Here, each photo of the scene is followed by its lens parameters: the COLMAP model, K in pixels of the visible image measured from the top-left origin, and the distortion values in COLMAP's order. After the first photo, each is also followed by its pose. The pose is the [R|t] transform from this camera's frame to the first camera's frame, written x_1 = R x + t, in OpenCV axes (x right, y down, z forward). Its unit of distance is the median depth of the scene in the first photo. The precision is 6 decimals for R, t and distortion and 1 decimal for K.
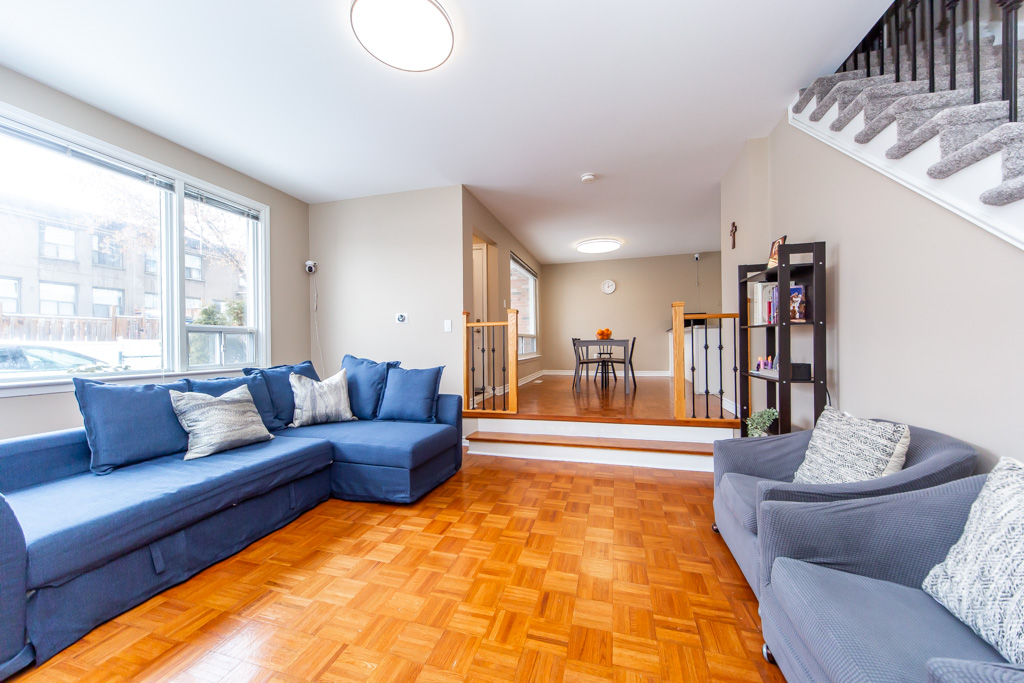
lens RADIAL K [[356.3, 0, 510.8], [0, 356.3, 344.0], [0, 0, 1]] dist [0.003244, -0.000529]
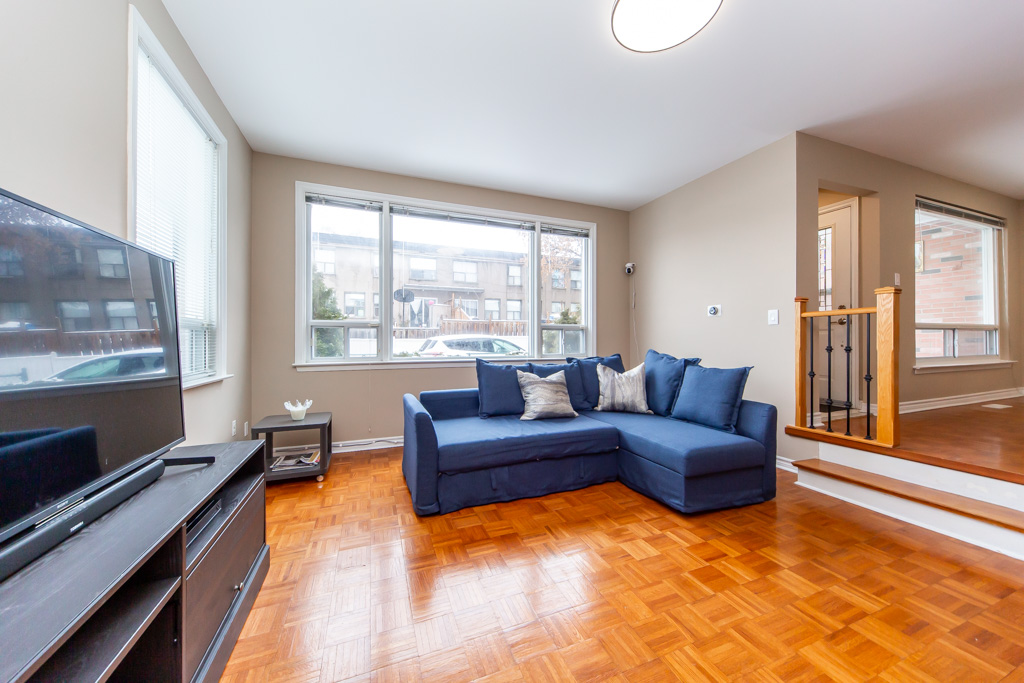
lens RADIAL K [[356.3, 0, 513.4], [0, 356.3, 338.7], [0, 0, 1]] dist [0.003244, -0.000529]
pose [[0.613393, 0.006164, -0.789754, 0.126889], [-0.005481, 0.999979, 0.003548, -0.002561], [0.789759, 0.002152, 0.613414, 0.065960]]
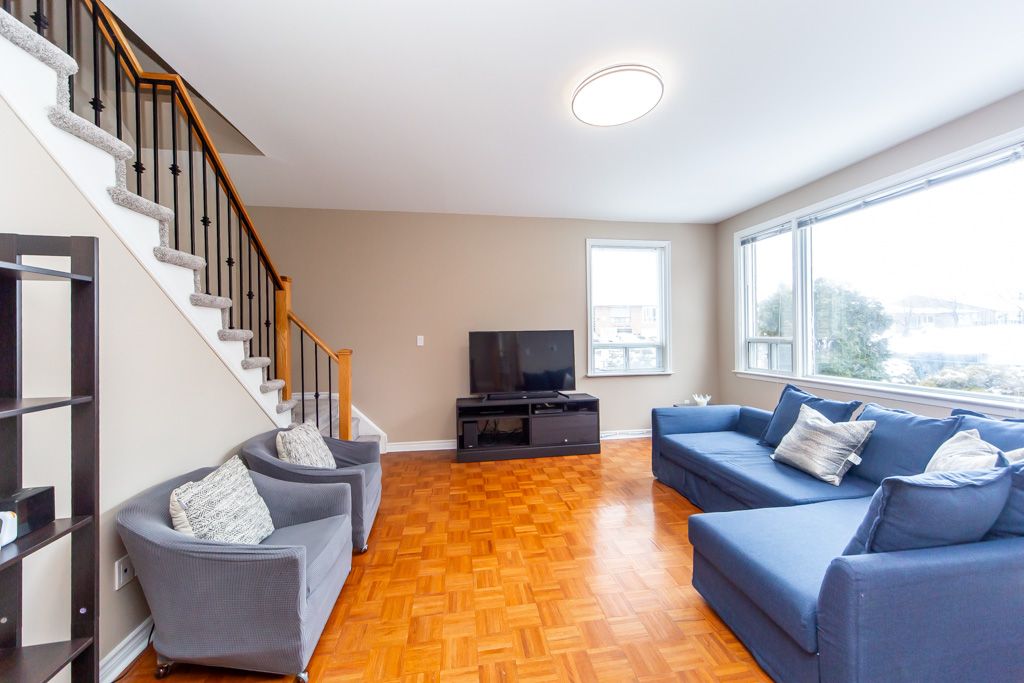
lens RADIAL K [[356.3, 0, 513.2], [0, 356.3, 338.0], [0, 0, 1]] dist [0.003244, -0.000529]
pose [[-0.906374, 0.024112, -0.421787, 0.299717], [0.021669, 0.999709, 0.010587, -0.086821], [0.421919, 0.000456, -0.906633, 1.155223]]
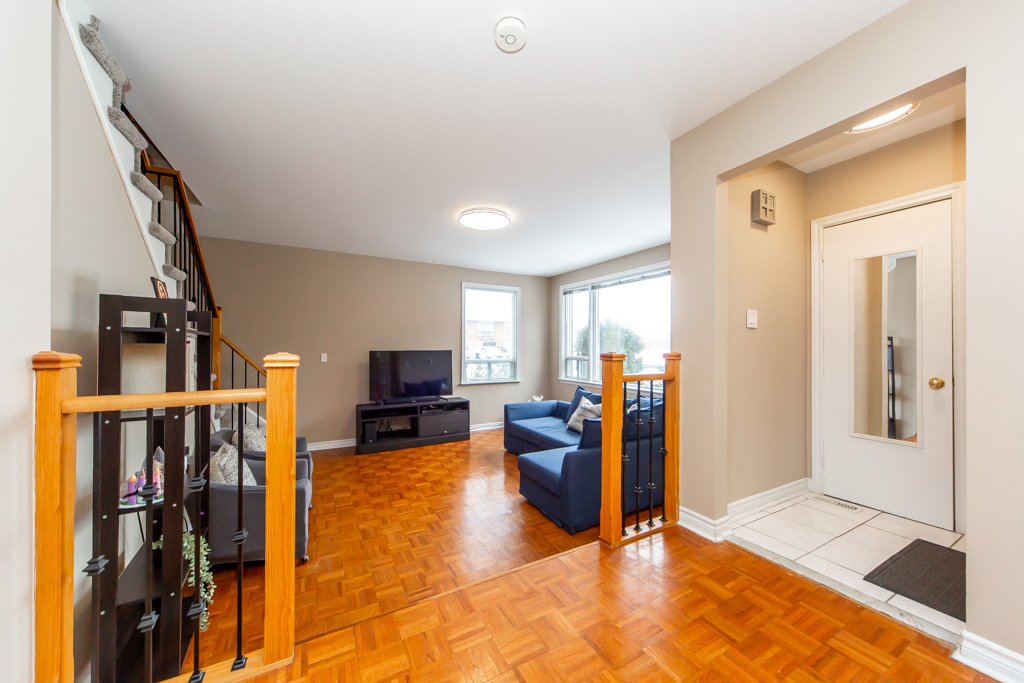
lens RADIAL K [[356.3, 0, 516.5], [0, 356.3, 346.6], [0, 0, 1]] dist [0.003244, -0.000529]
pose [[-0.686882, 0.007381, -0.726732, 0.606397], [0.000999, 0.999957, 0.009213, -0.131125], [0.726768, 0.005602, -0.686860, 1.505622]]
